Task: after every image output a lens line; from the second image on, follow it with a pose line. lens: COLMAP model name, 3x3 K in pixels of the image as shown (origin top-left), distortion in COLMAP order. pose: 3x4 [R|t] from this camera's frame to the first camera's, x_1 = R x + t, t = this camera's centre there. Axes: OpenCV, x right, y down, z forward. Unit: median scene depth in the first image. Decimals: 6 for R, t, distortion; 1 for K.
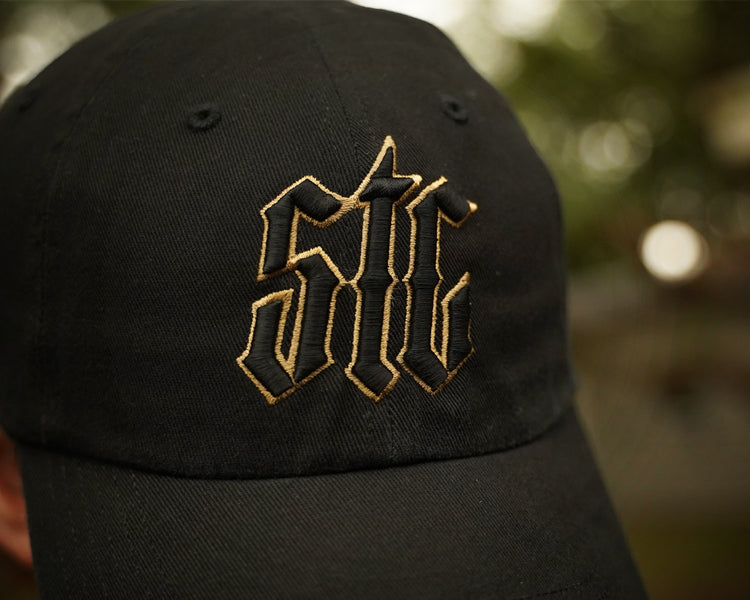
lens RADIAL K [[1343.6, 0, 375.0], [0, 1343.6, 300.0], [0, 0, 1]] dist [-0.180593, 2.280538]
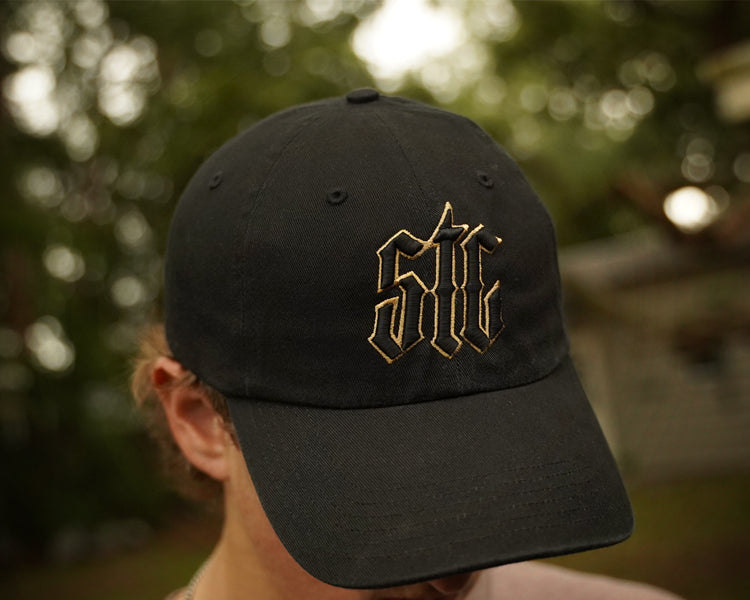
lens RADIAL K [[1504.4, 0, 393.8], [0, 1504.4, 298.2], [0, 0, 1]] dist [0.192133, 0.262765]
pose [[0.998692, -0.050436, 0.008336, -0.082419], [0.050191, 0.998364, 0.027394, -0.059004], [-0.009704, -0.026940, 0.999590, -0.929015]]
